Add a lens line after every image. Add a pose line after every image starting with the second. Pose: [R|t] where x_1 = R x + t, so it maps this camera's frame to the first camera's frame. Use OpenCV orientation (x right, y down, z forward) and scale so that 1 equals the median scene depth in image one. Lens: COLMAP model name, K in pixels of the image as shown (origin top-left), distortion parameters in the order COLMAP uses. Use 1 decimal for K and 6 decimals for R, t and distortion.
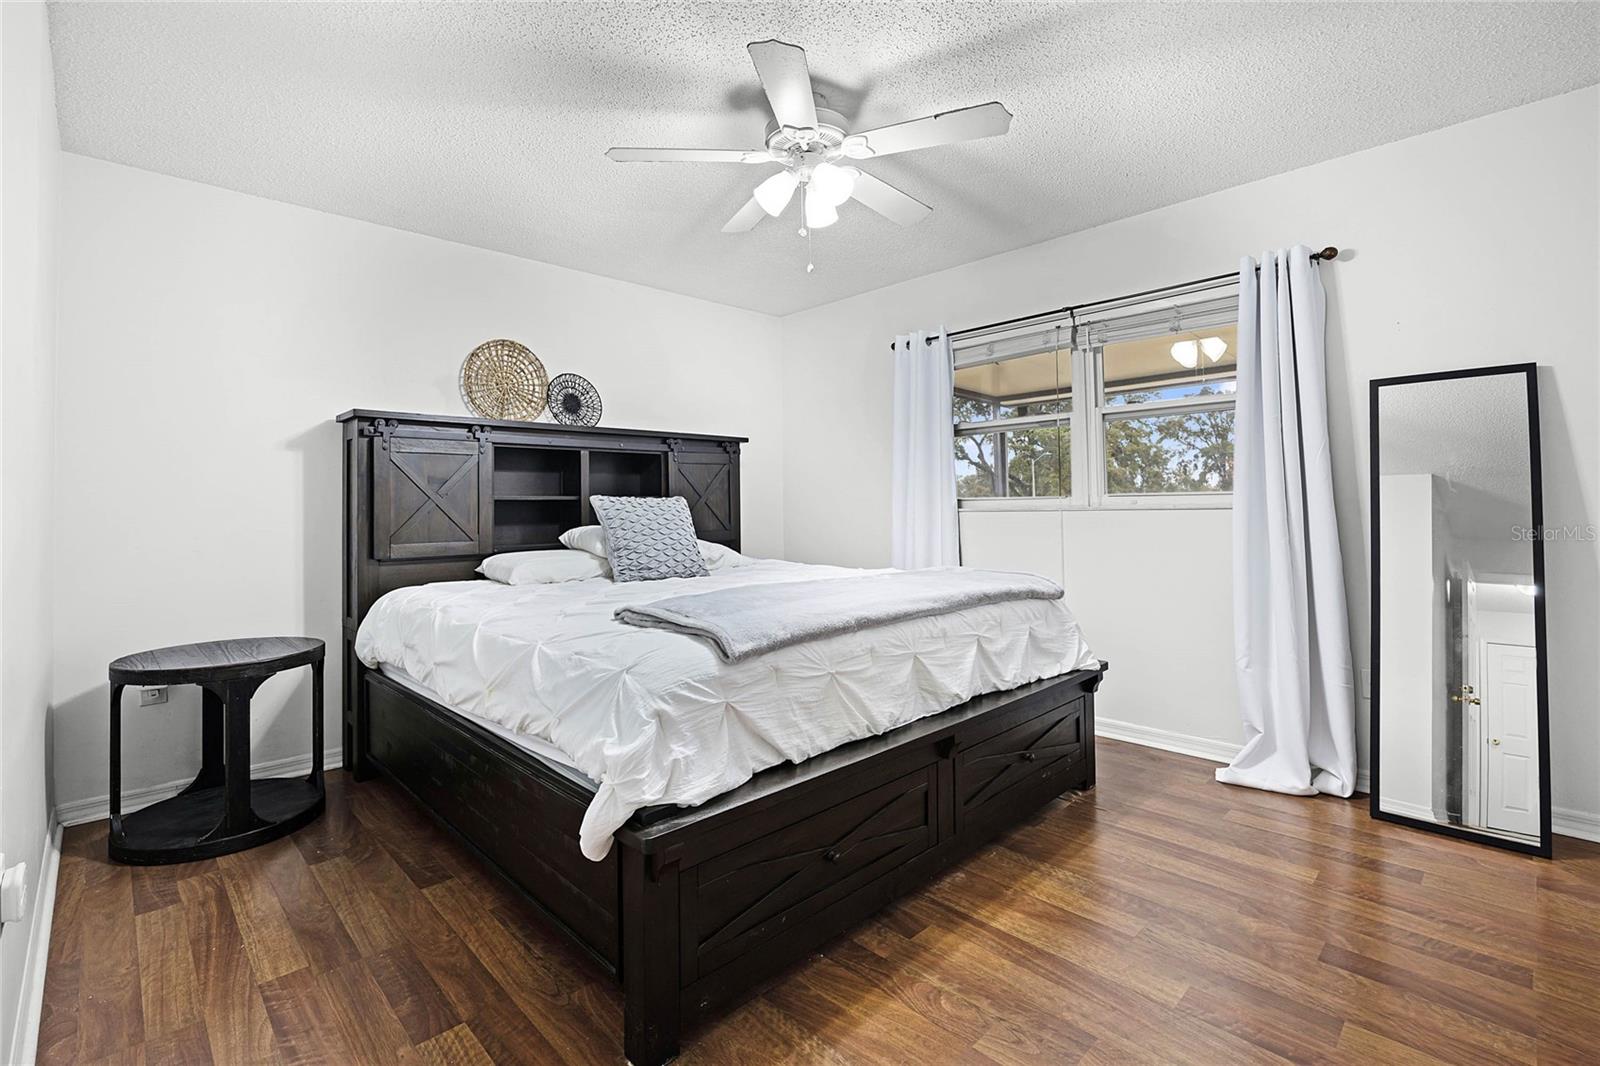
lens RADIAL K [[696.6, 0, 798.8], [0, 696.6, 501.8], [0, 0, 1]] dist [0.000243, -0.000241]
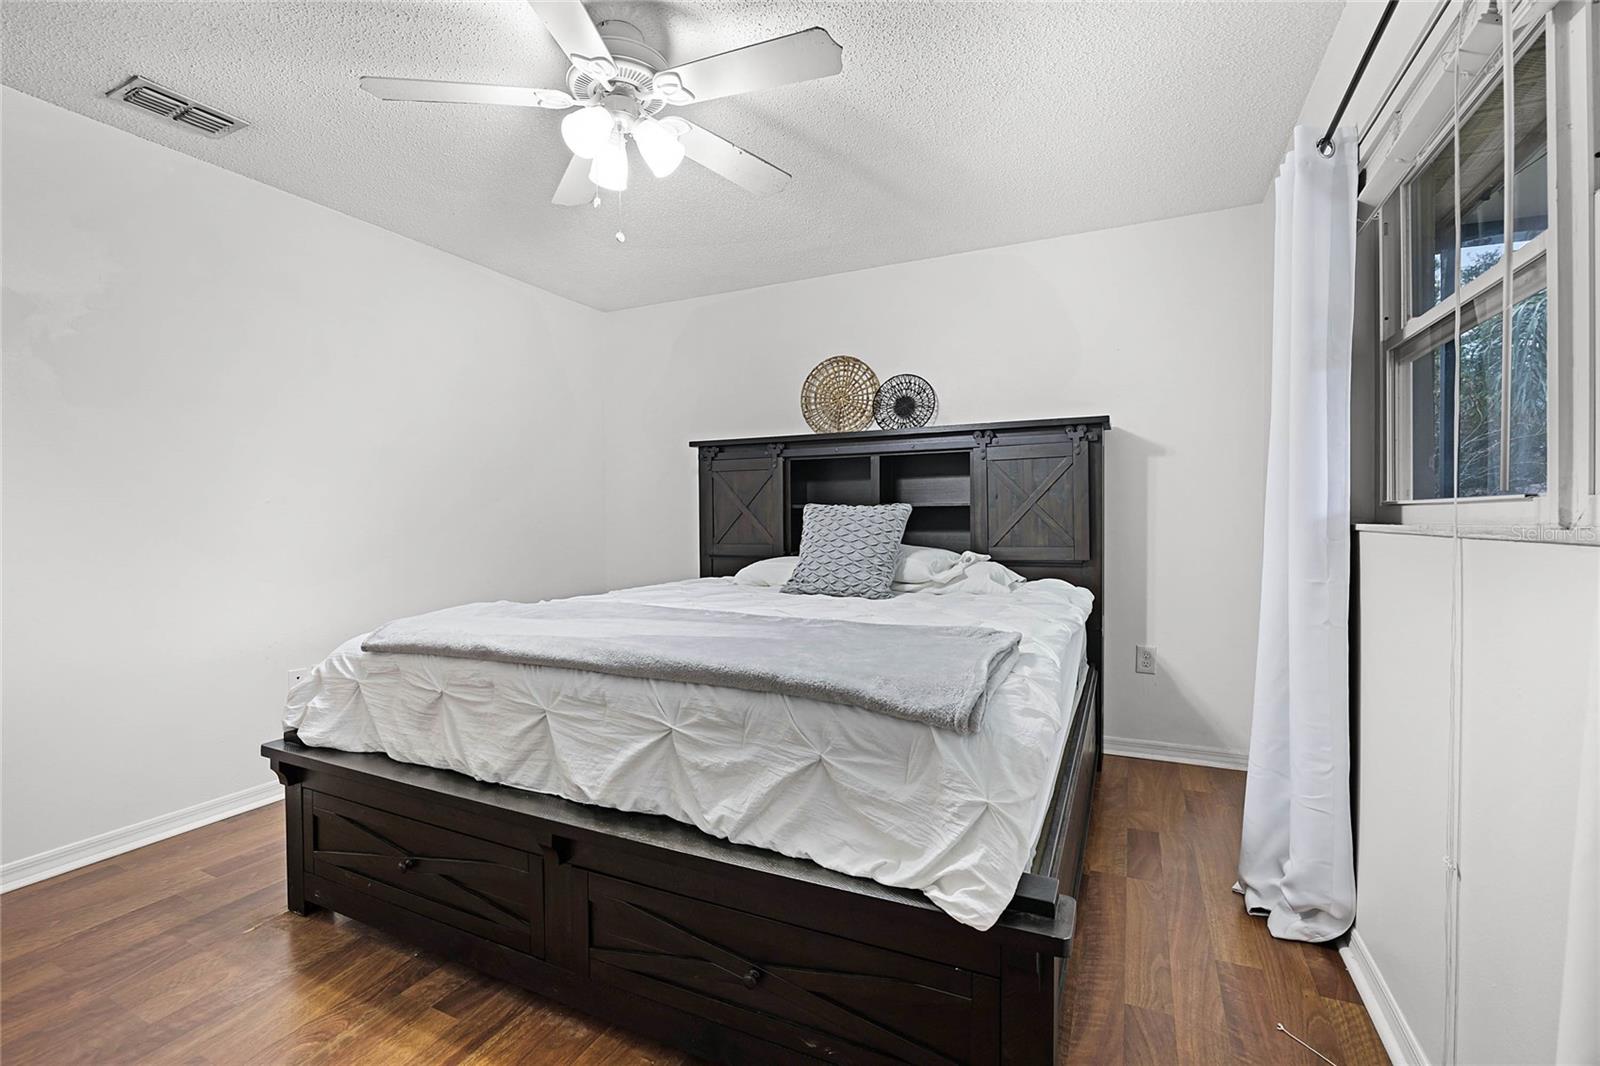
lens RADIAL K [[729.4, 0, 797.6], [0, 729.4, 517.0], [0, 0, 1]] dist [0.002200, 0.000802]
pose [[0.342788, 0.014245, -0.939305, 0.614824], [0.006327, 0.999827, 0.017472, -0.009617], [0.939391, -0.011932, 0.342639, 0.578715]]
